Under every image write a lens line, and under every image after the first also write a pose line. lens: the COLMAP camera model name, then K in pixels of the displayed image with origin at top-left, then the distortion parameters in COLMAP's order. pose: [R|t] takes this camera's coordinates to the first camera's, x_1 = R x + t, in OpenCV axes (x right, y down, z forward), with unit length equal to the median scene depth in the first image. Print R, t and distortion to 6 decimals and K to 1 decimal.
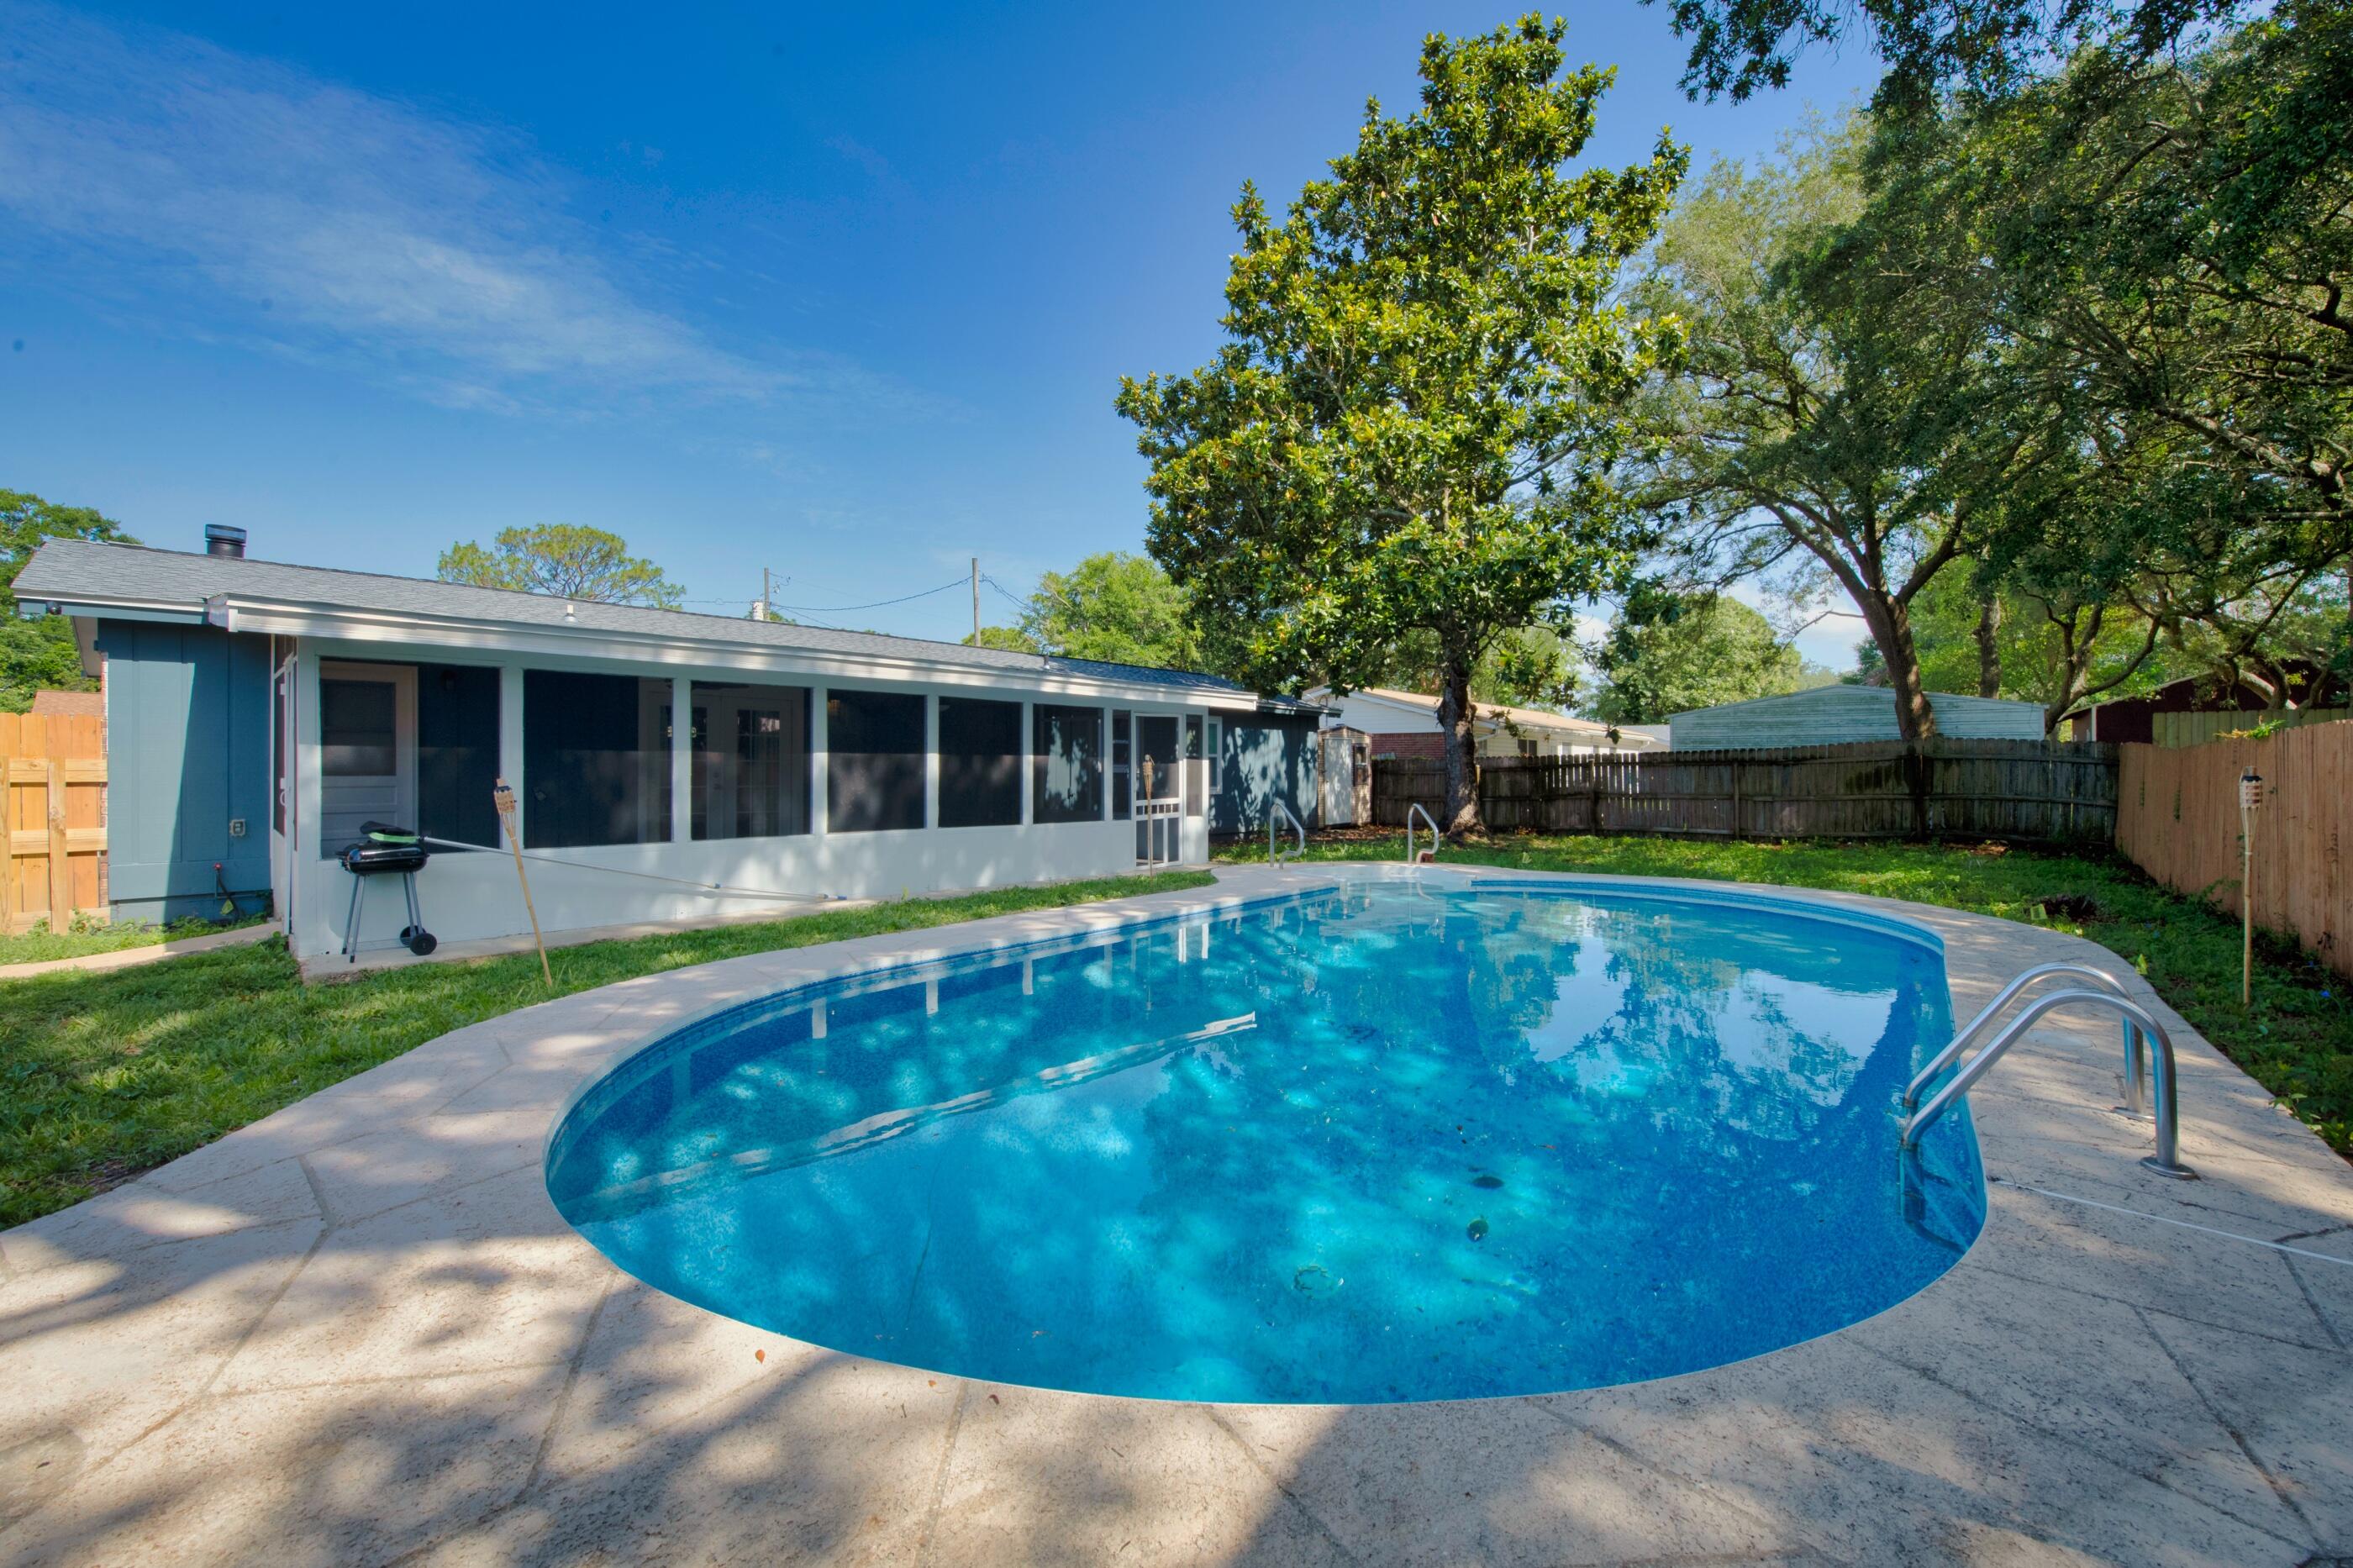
lens RADIAL K [[949.7, 0, 1176.5], [0, 949.7, 770.6], [0, 0, 1]] dist [-0.001997, -0.000316]
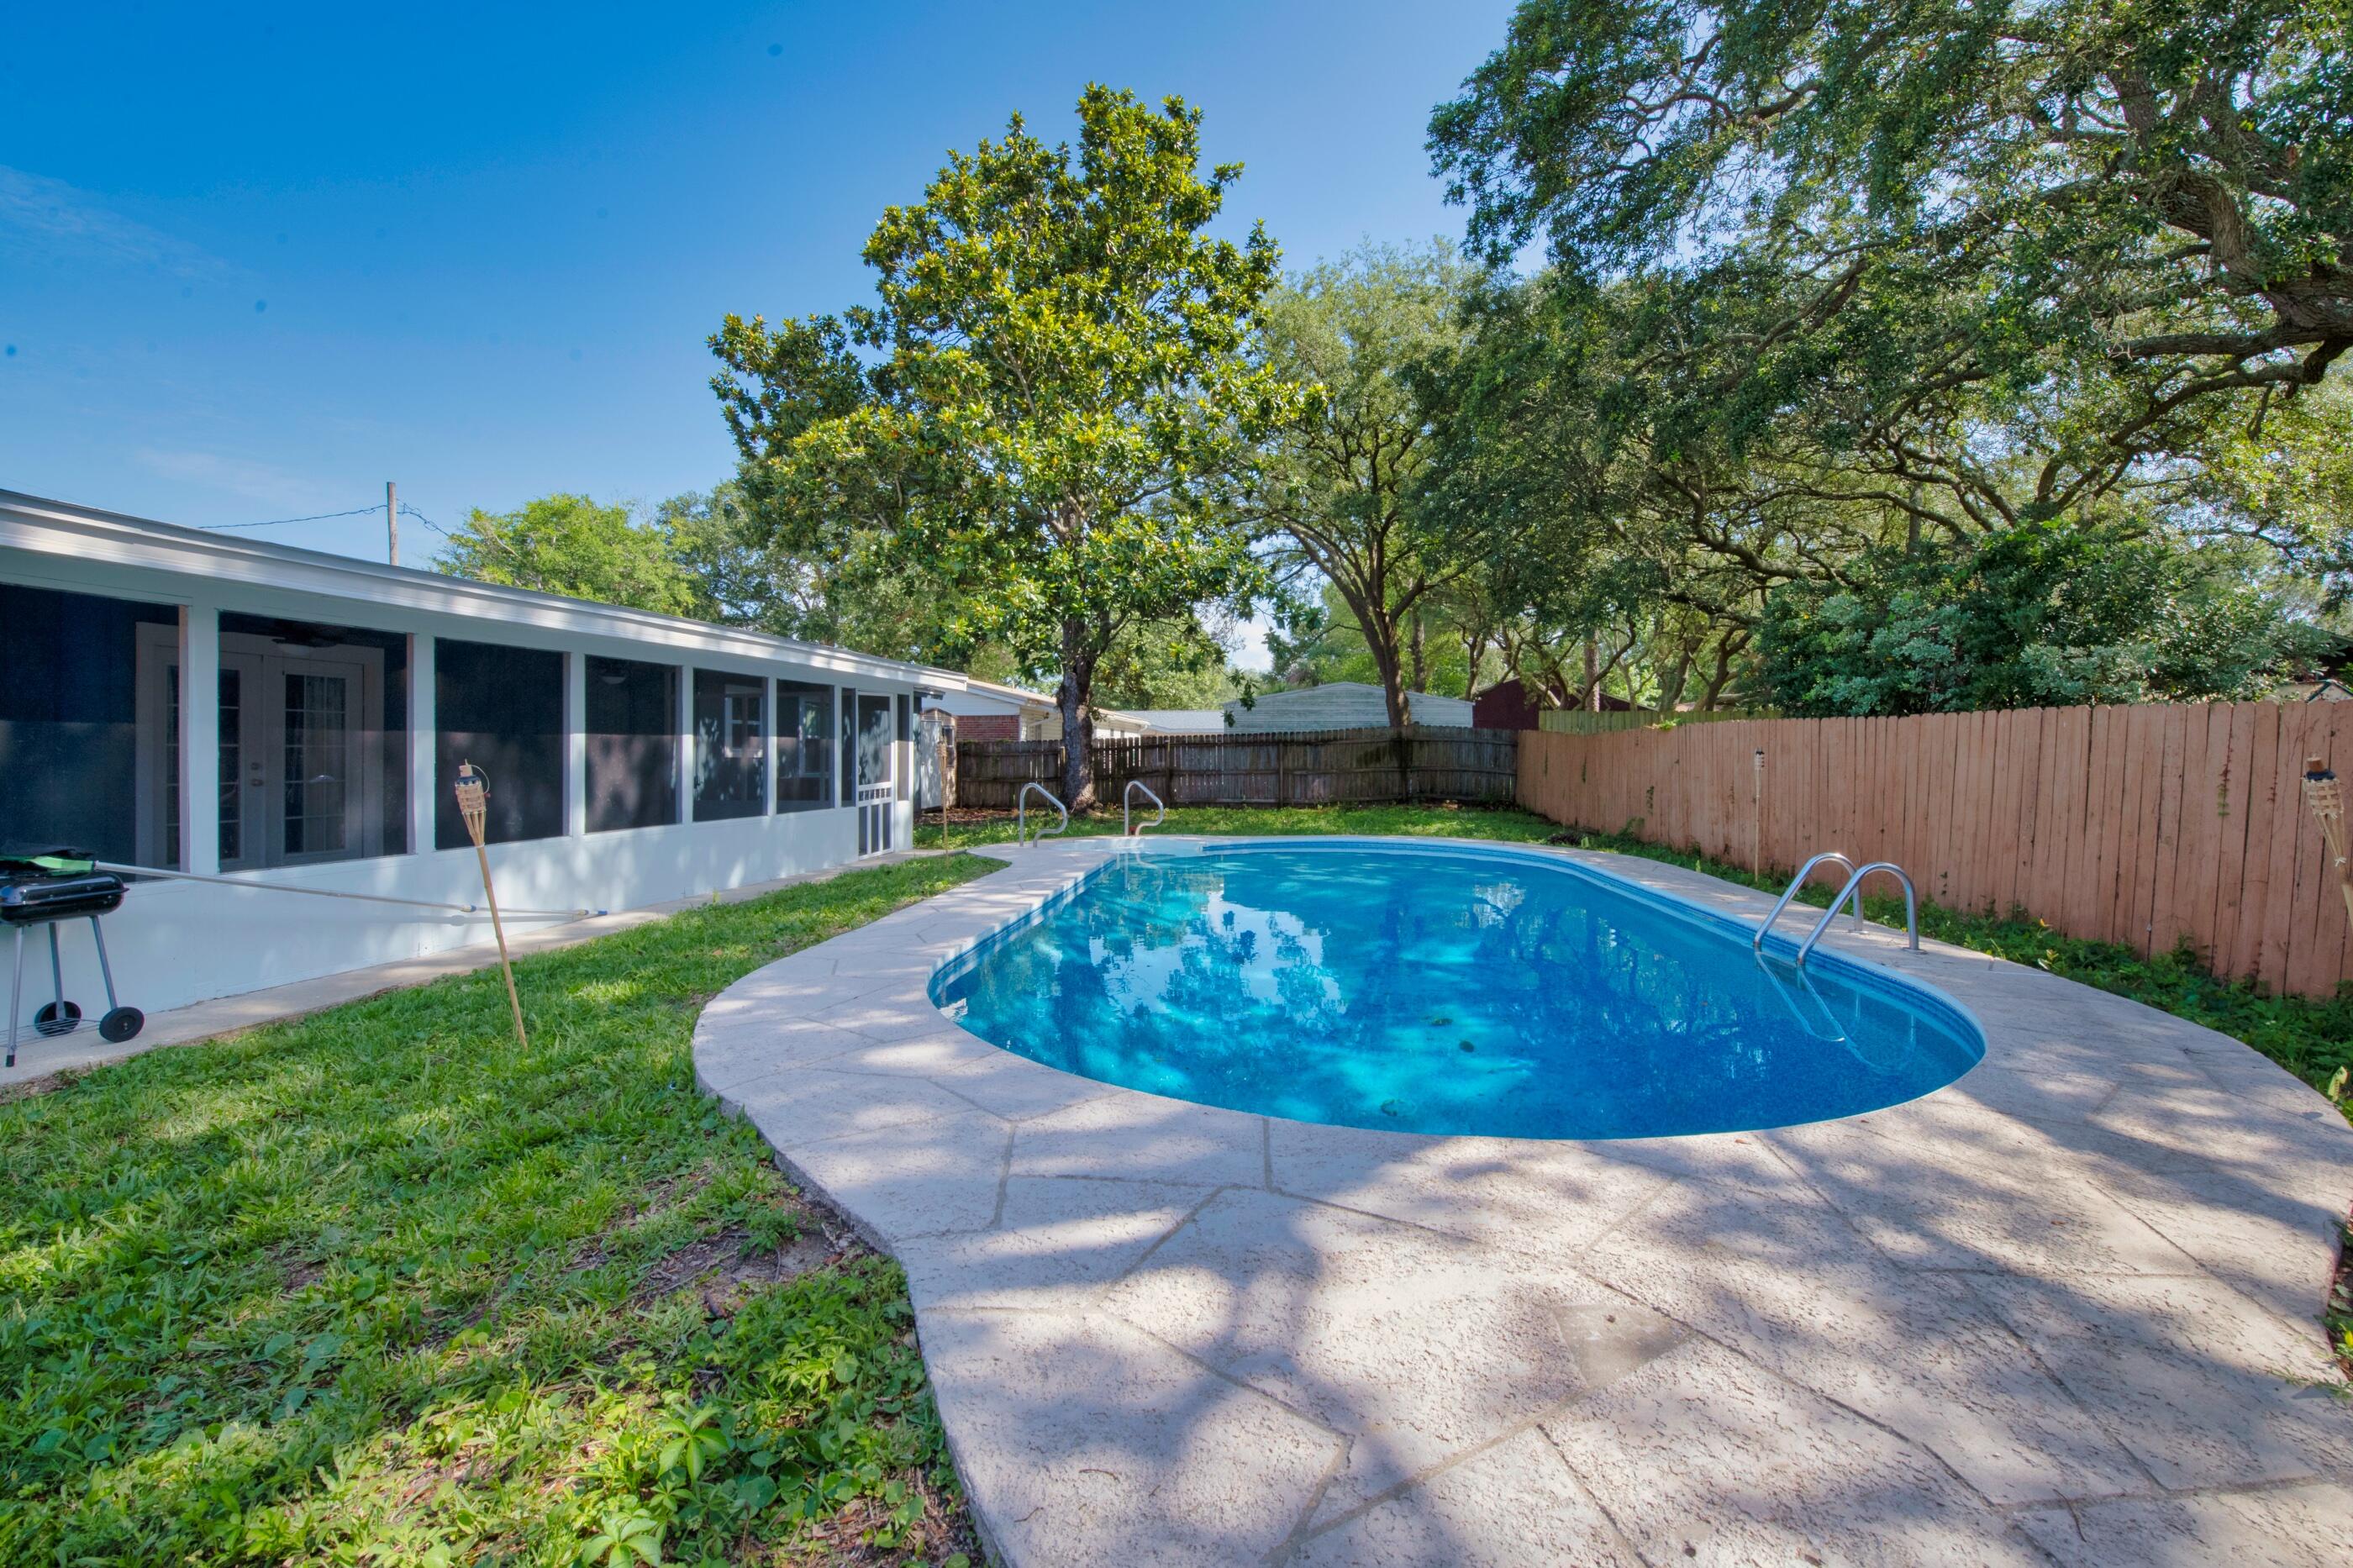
lens RADIAL K [[965.8, 0, 1178.0], [0, 965.8, 738.3], [0, 0, 1]] dist [-0.010542, -0.000165]
pose [[0.845770, -0.000002, 0.533548, -0.269773], [0.008855, 0.999862, -0.014032, 0.001309], [-0.533474, 0.016593, 0.845654, 0.028207]]
